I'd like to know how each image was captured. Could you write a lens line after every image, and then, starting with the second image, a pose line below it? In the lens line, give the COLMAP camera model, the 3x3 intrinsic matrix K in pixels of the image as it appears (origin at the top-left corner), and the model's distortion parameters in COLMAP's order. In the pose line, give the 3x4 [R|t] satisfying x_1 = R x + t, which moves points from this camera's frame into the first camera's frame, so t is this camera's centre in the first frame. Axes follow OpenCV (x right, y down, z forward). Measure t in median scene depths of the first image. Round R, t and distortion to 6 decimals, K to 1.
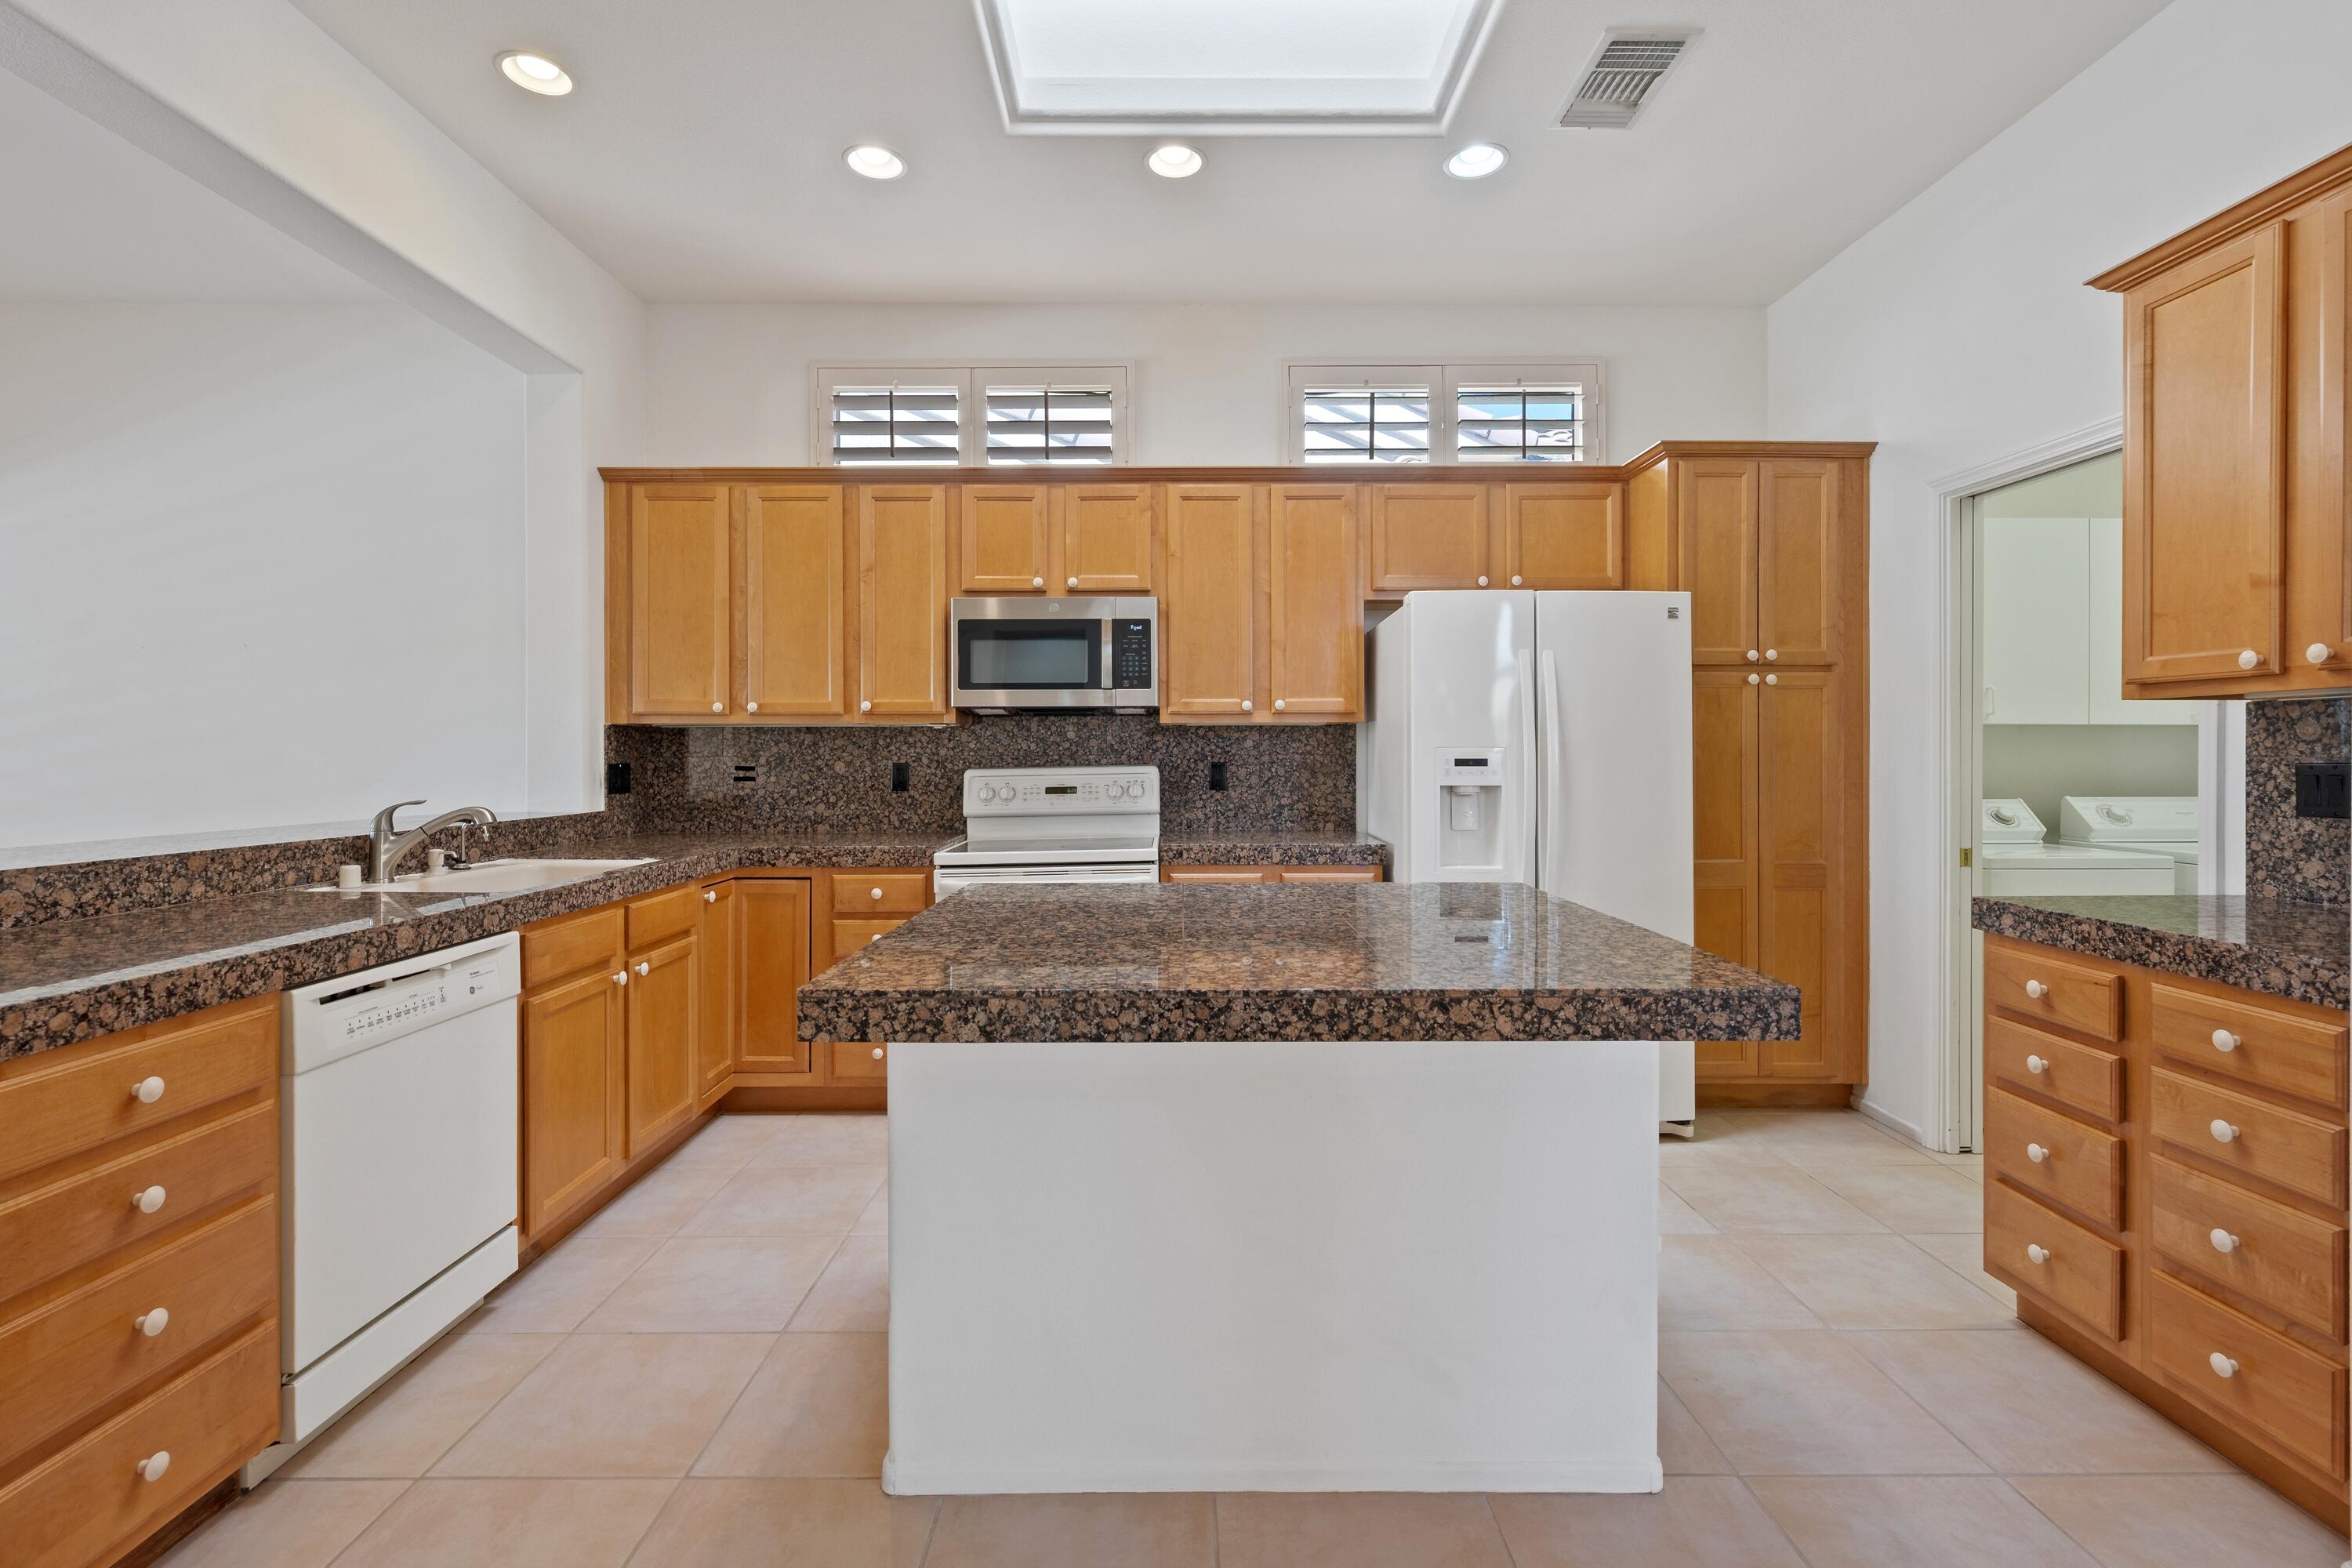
lens RADIAL K [[1054.8, 0, 1173.1], [0, 1054.8, 760.7], [0, 0, 1]] dist [0.000674, -0.000554]
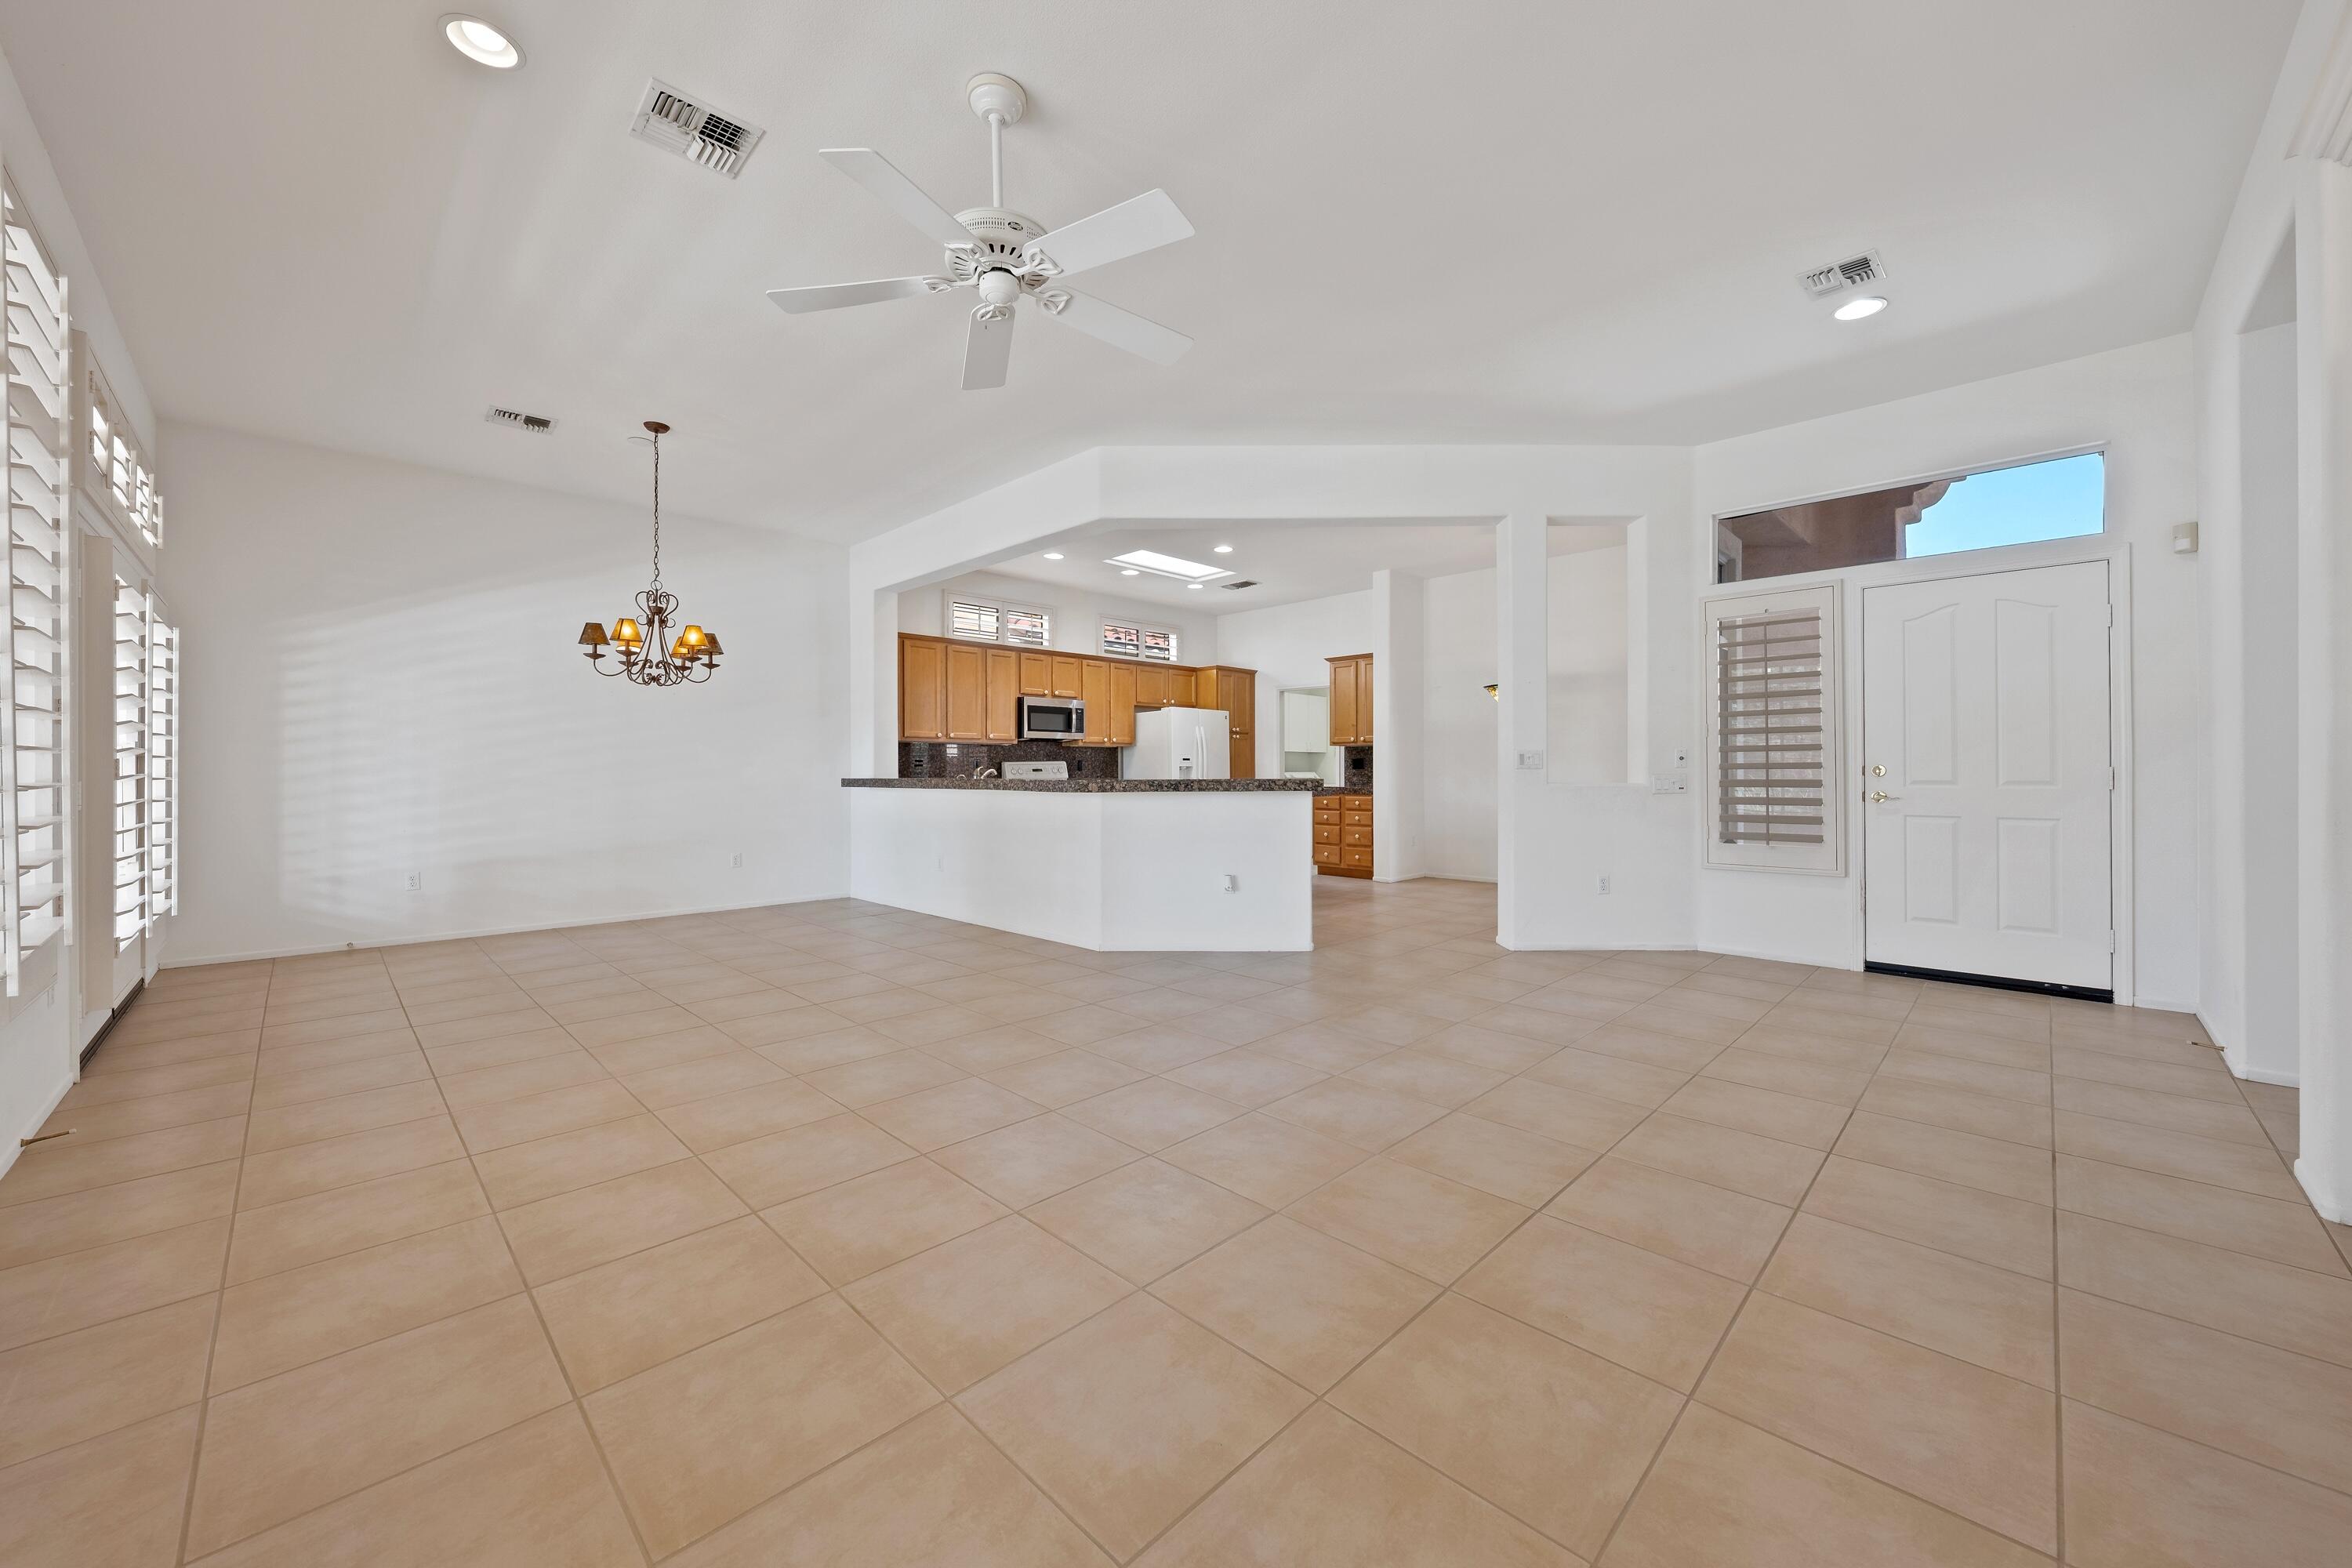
lens RADIAL K [[878.3, 0, 1176.0], [0, 878.3, 784.0], [0, 0, 1]] dist [-0.000447, -0.000061]
pose [[0.711435, -0.009642, 0.702686, -1.473419], [0.006226, 0.999953, 0.007418, 0.050870], [-0.702724, -0.000903, 0.711462, -0.832163]]
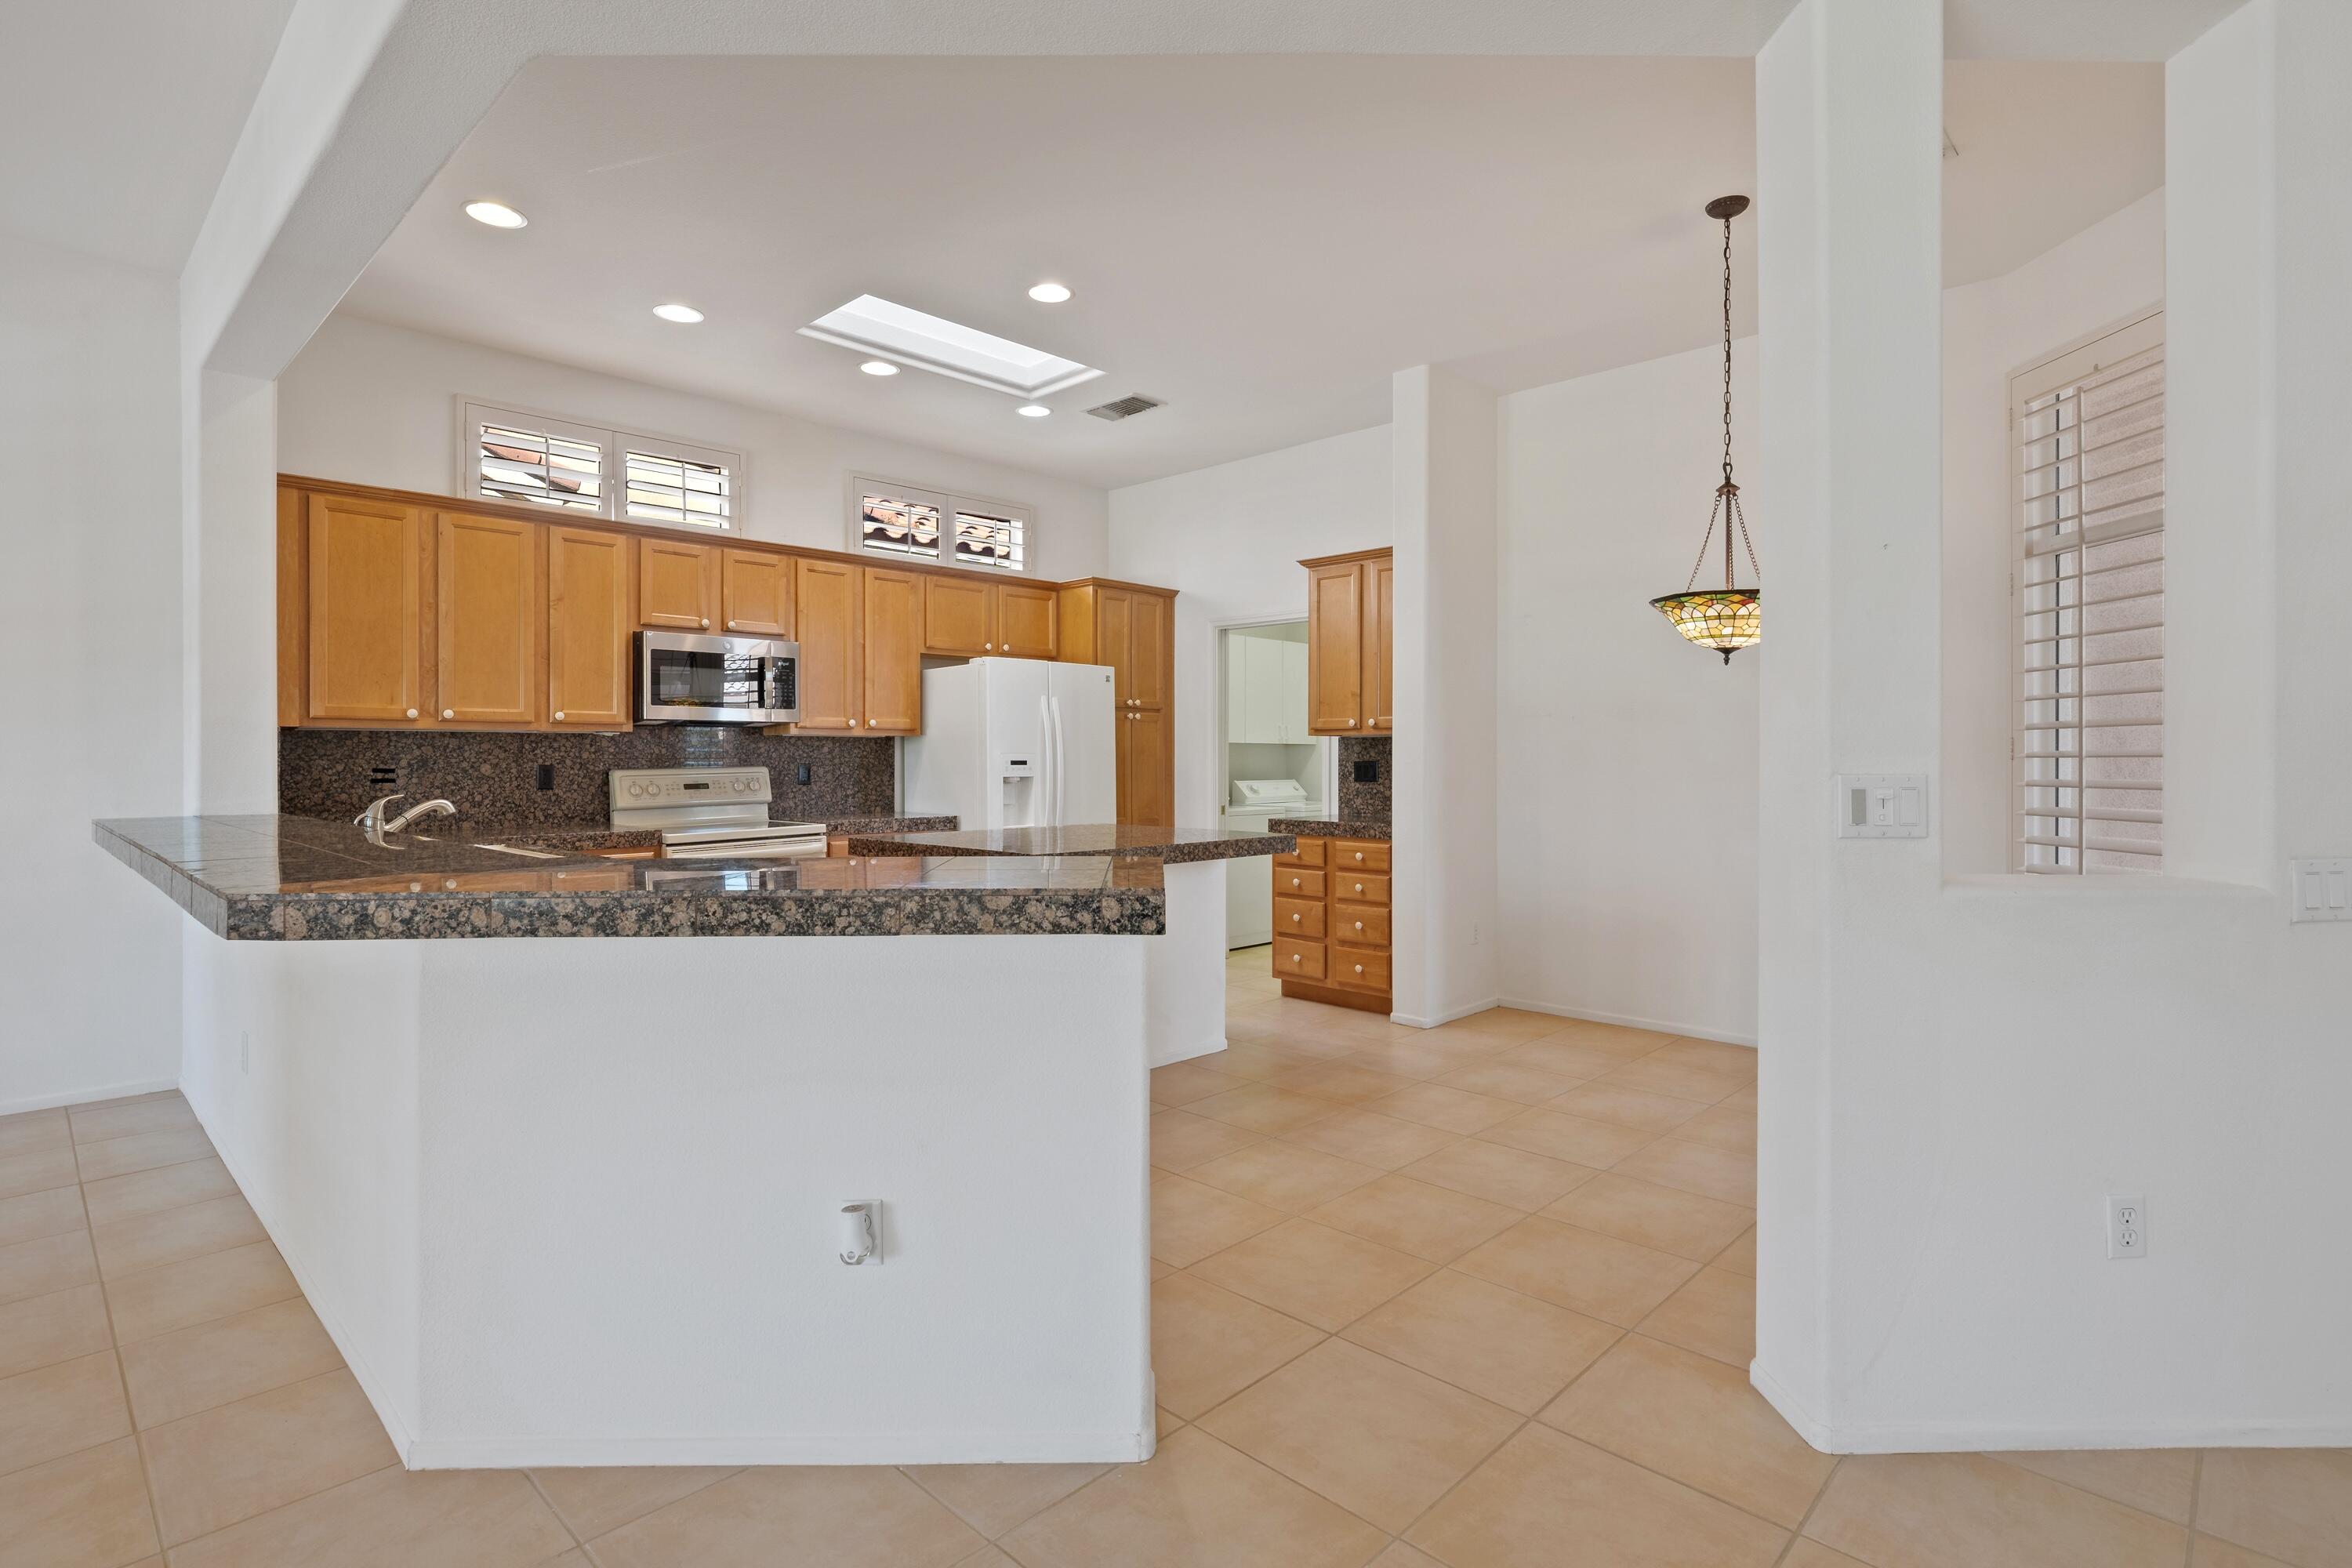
lens RADIAL K [[1153.9, 0, 1174.8], [0, 1153.9, 771.1], [0, 0, 1]] dist [0.001145, 0.000118]
pose [[0.699398, -0.006570, 0.714702, -0.732161], [0.004102, 0.999978, 0.005177, 0.005547], [-0.714721, -0.000689, 0.699409, -0.386661]]
